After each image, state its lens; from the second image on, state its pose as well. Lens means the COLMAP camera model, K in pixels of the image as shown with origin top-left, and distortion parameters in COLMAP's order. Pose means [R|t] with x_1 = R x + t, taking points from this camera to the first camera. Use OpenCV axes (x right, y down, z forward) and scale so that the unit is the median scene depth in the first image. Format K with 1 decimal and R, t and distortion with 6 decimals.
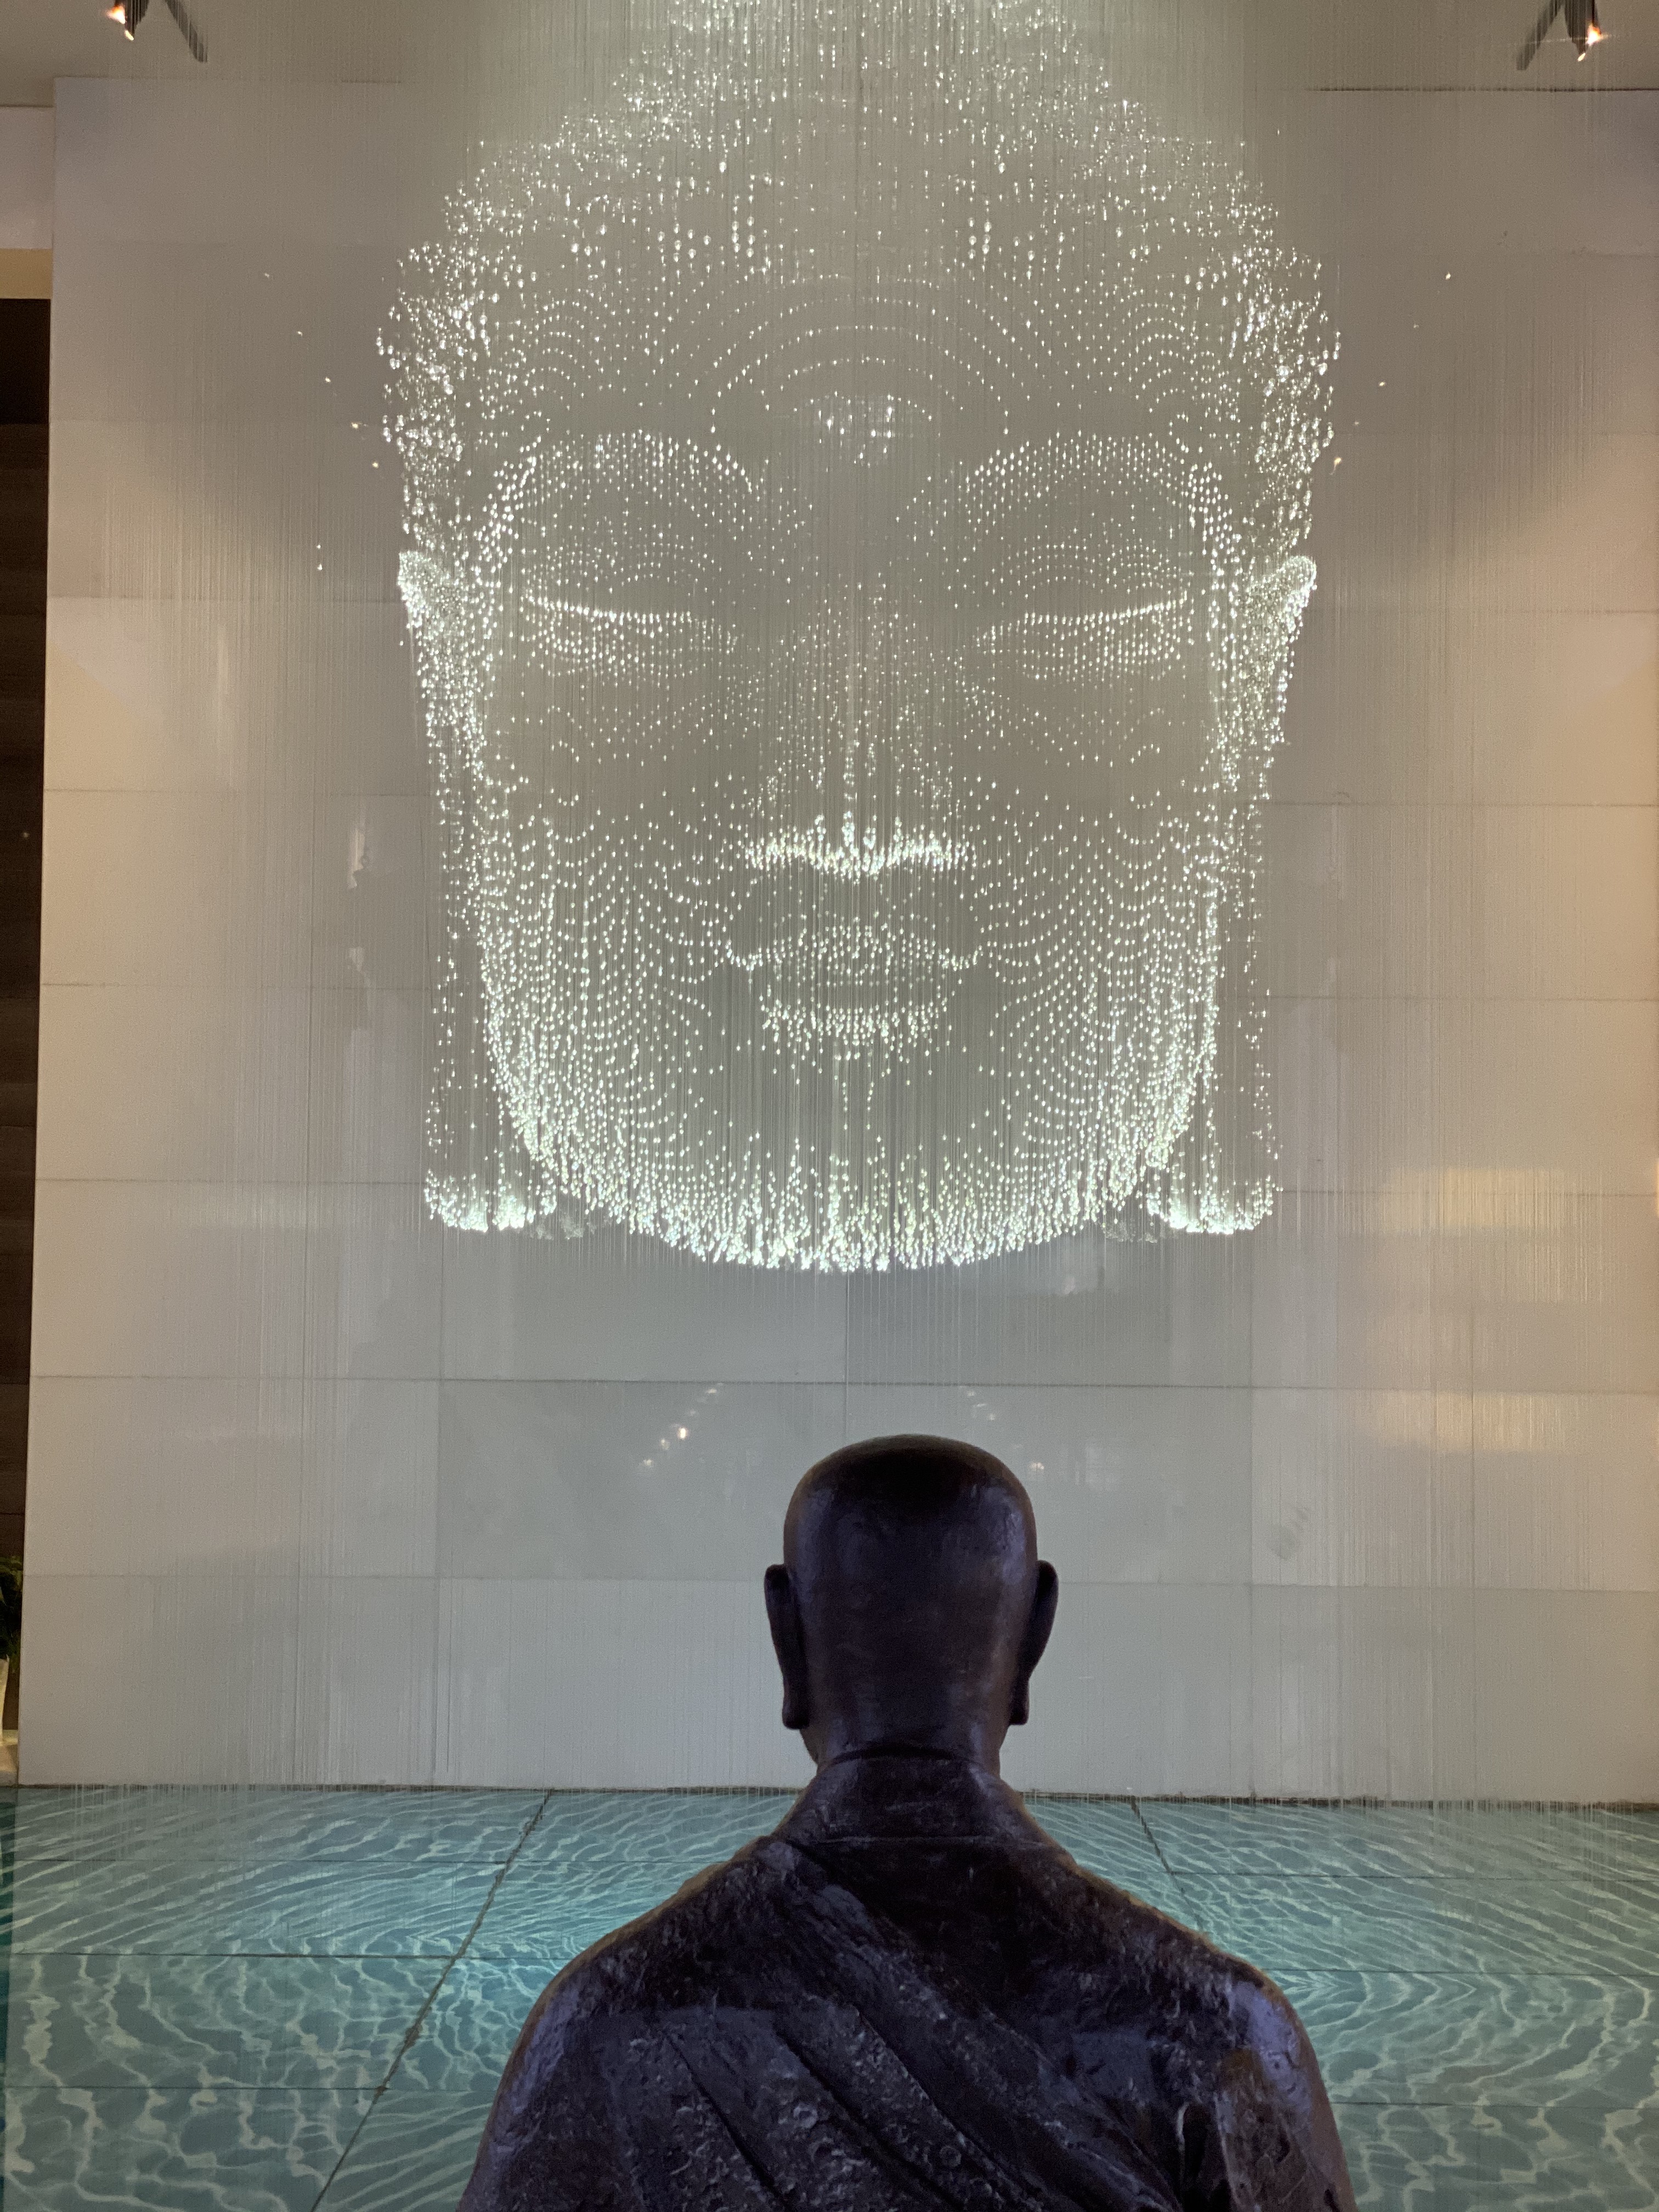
lens RADIAL K [[3360.2, 0, 829.5], [0, 3360.2, 1106.0], [0, 0, 1]] dist [0.261289, 0.005124]
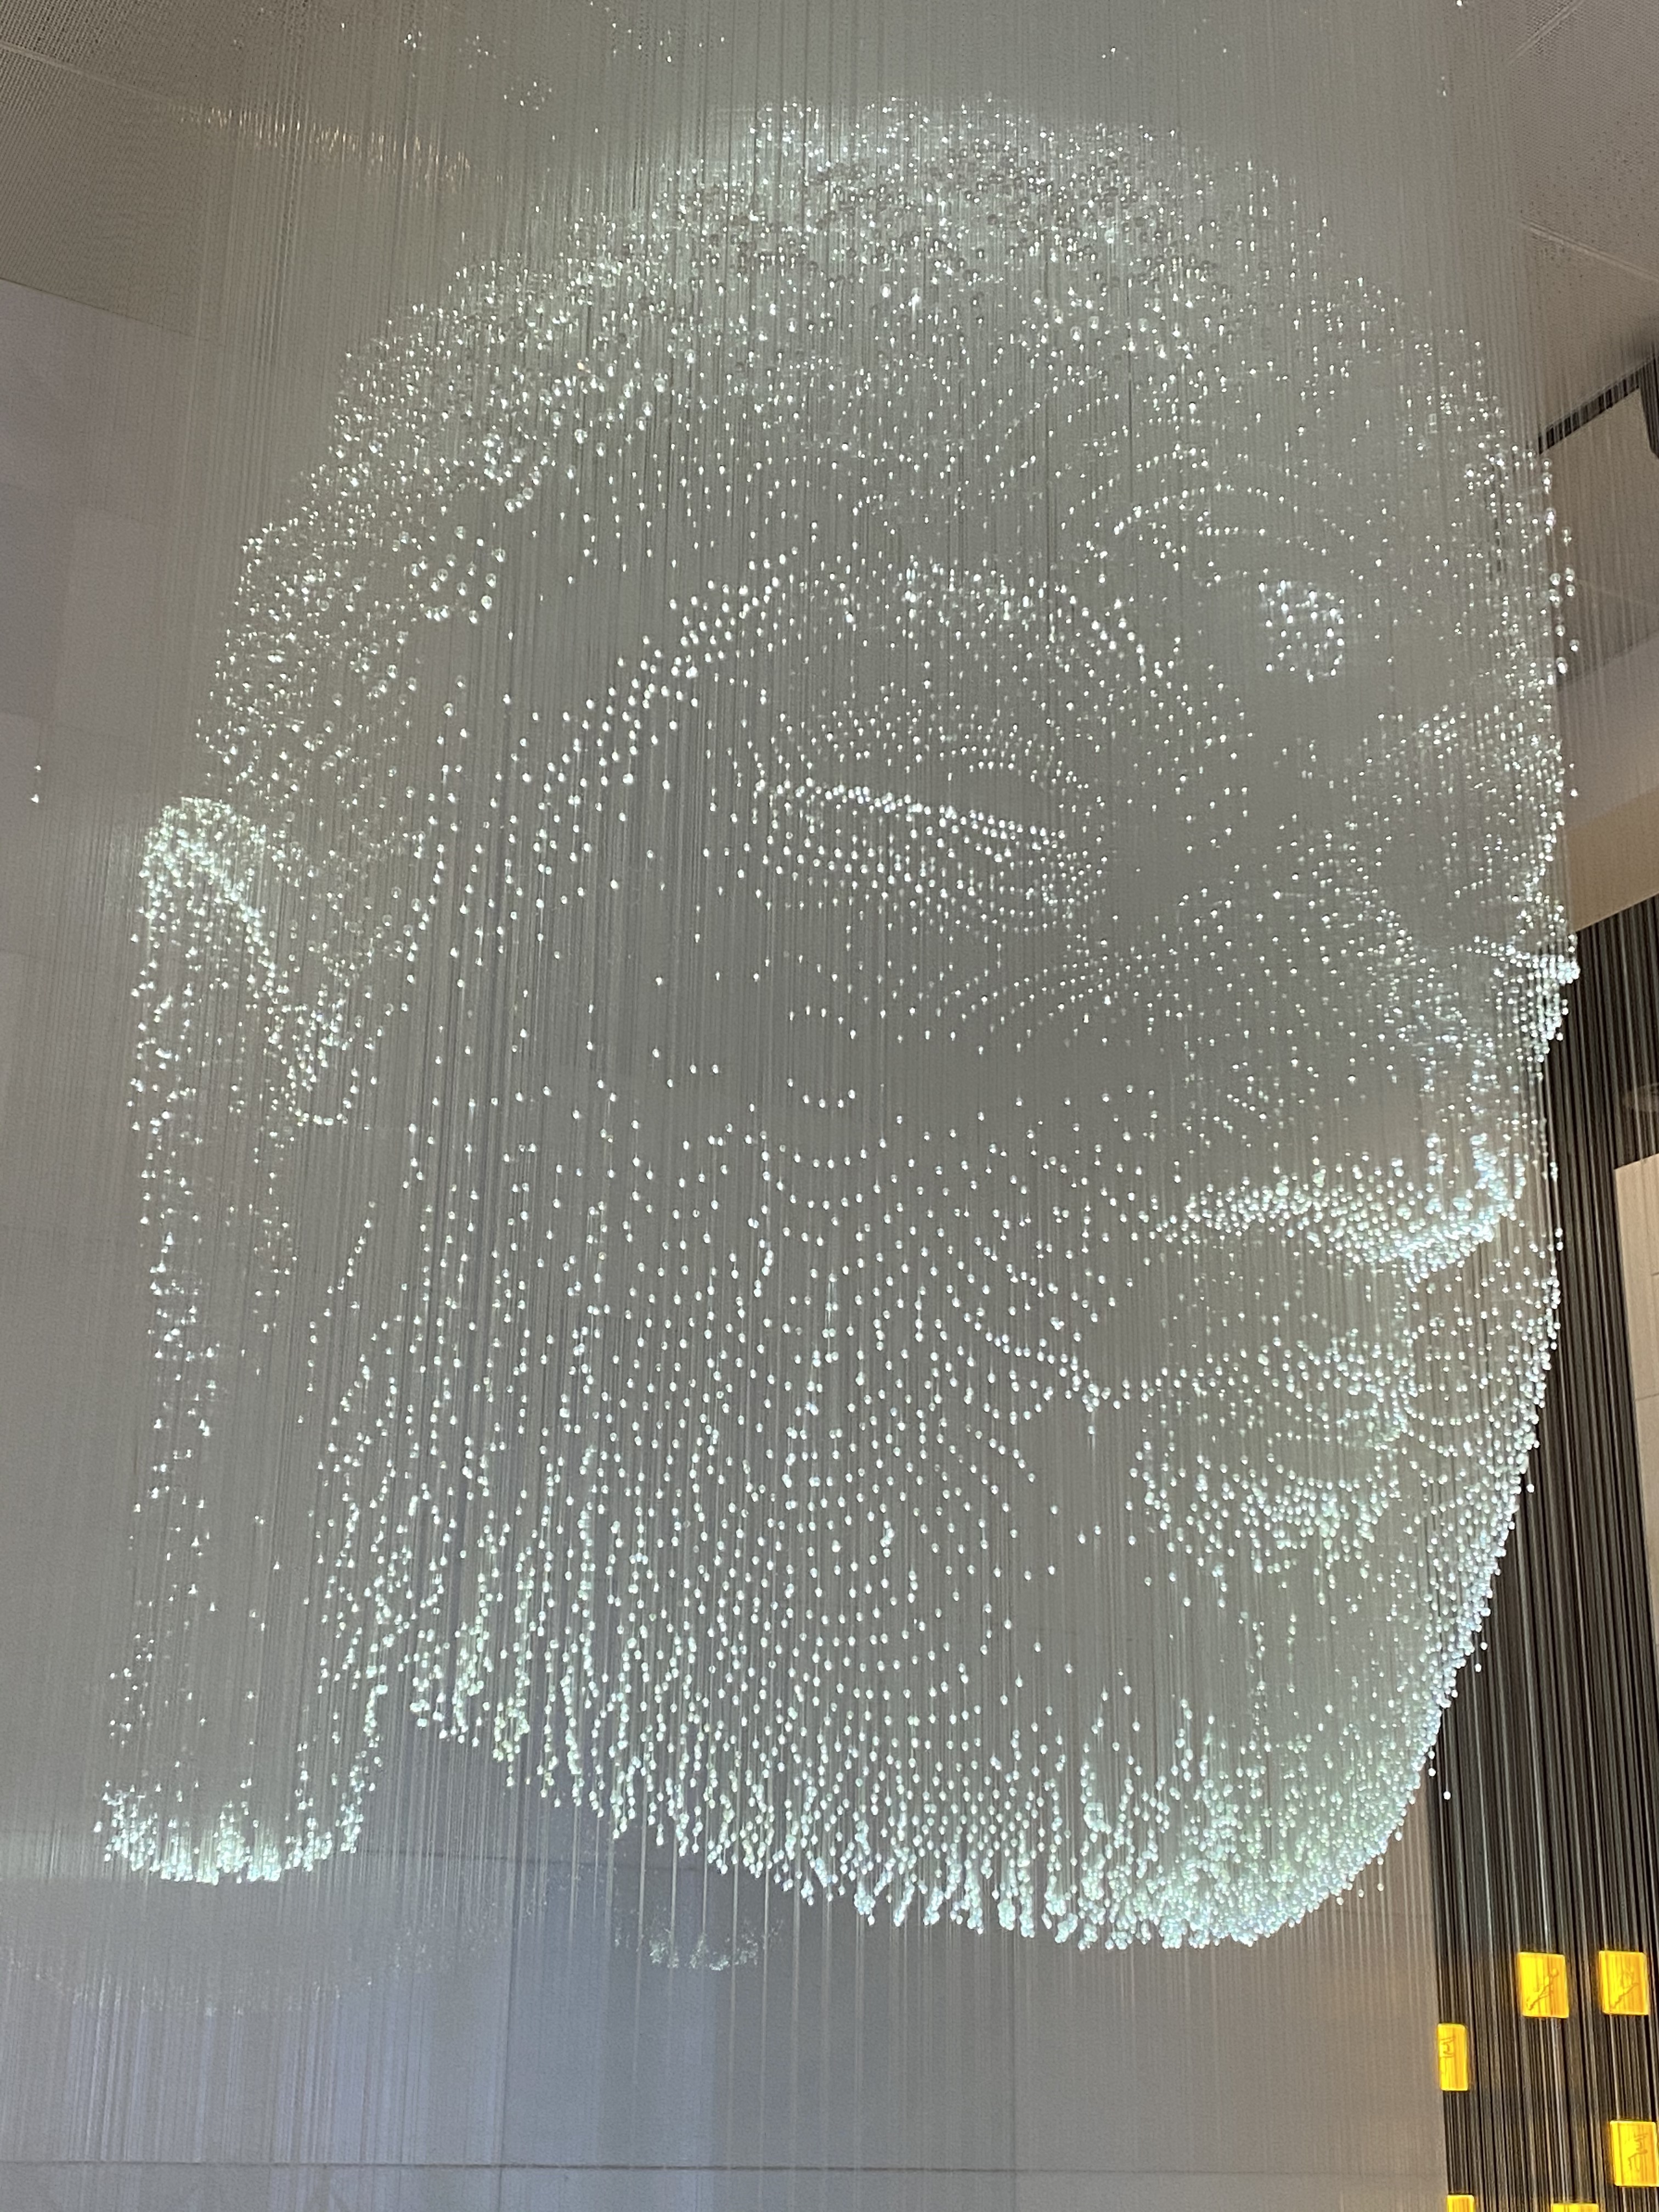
lens RADIAL K [[2868.2, 0, 829.5], [0, 2868.2, 1106.0], [0, 0, 1]] dist [0.213902, 0.001150]
pose [[0.878428, 0.161716, 0.449680, -0.307599], [-0.037799, 0.961565, -0.271965, 0.049657], [-0.476378, 0.221904, 0.850778, 0.566795]]
